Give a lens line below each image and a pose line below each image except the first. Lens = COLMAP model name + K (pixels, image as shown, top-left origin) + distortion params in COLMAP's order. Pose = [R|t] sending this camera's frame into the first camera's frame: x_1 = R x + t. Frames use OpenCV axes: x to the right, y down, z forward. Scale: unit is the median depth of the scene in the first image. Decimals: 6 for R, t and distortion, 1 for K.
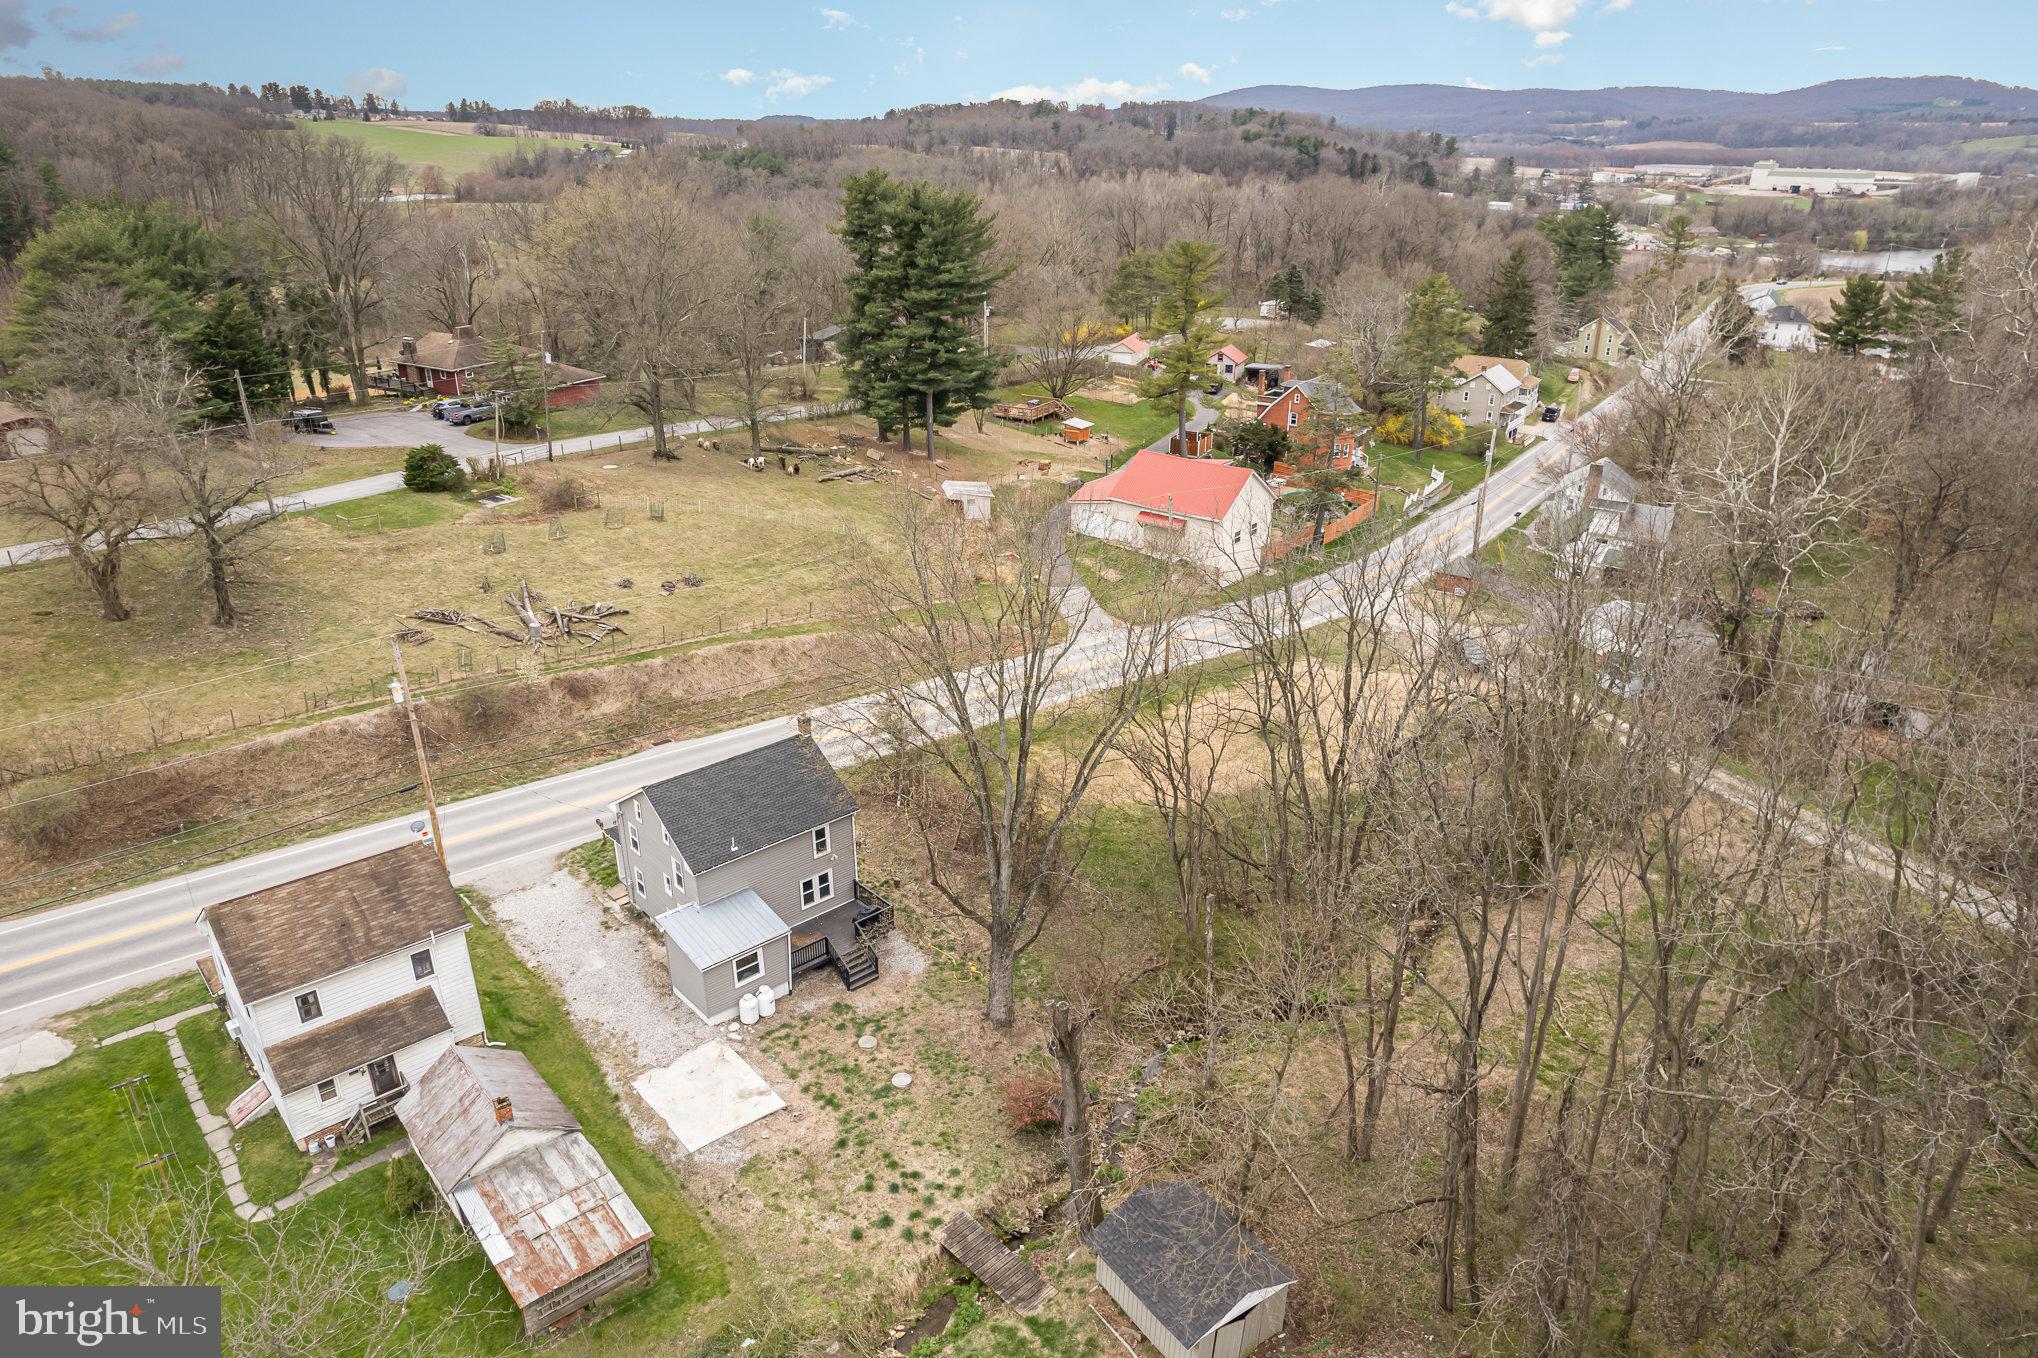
lens RADIAL K [[1316.0, 0, 1019.0], [0, 1316.0, 679.0], [0, 0, 1]] dist [-0.069159, 0.070307]
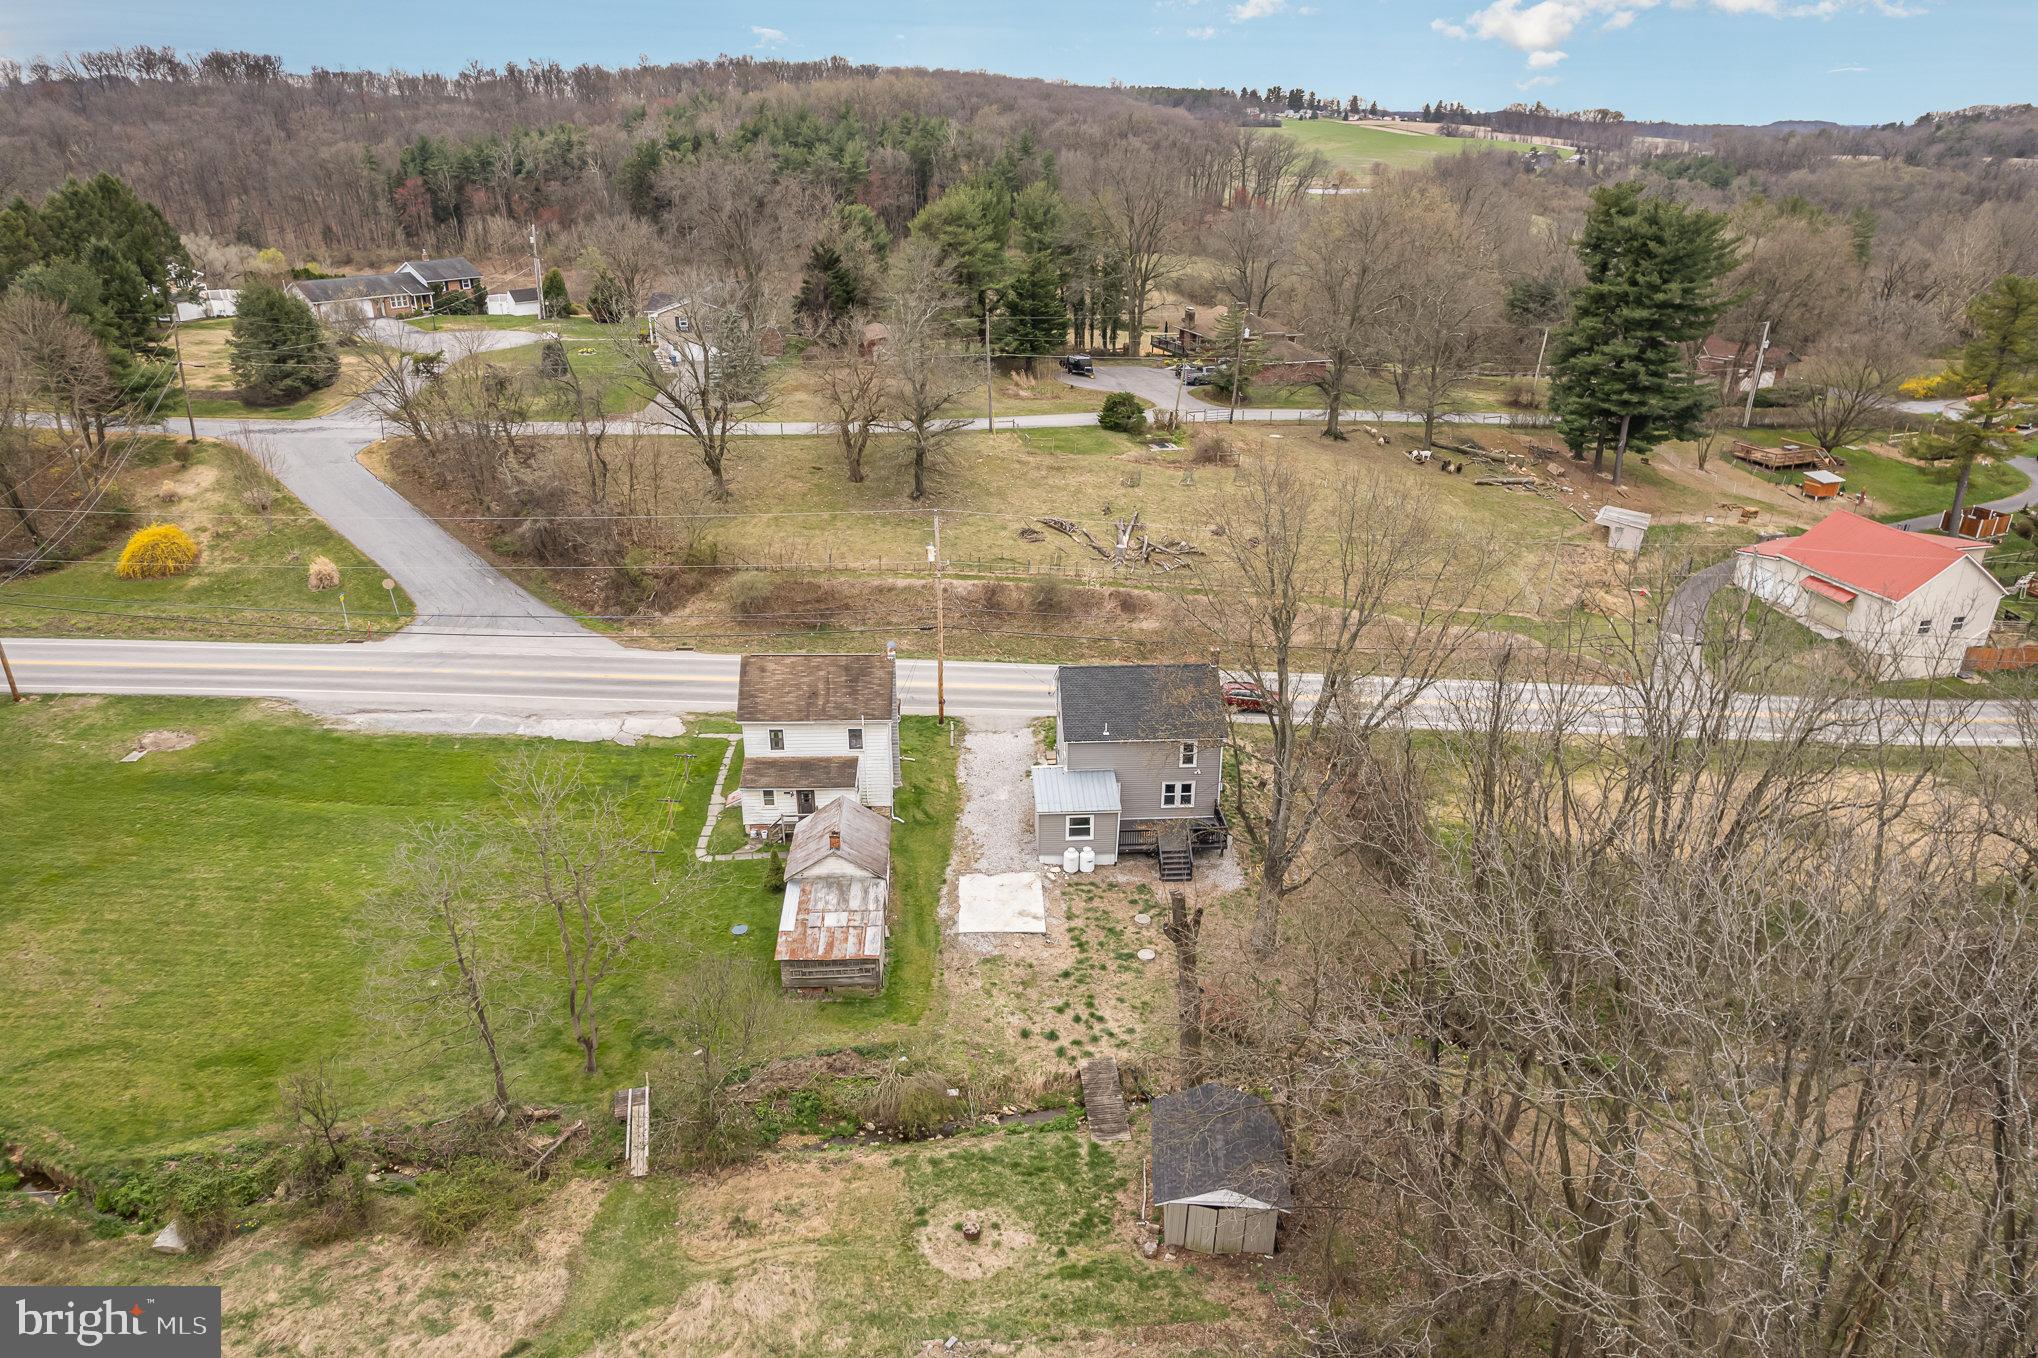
lens RADIAL K [[1302.7, 0, 1019.0], [0, 1302.7, 679.0], [0, 0, 1]] dist [-0.034078, 0.000551]
pose [[0.784253, 0.247350, -0.569004, 0.362751], [-0.246777, 0.965789, 0.079705, 0.005401], [0.569252, 0.077908, 0.818463, -0.024642]]
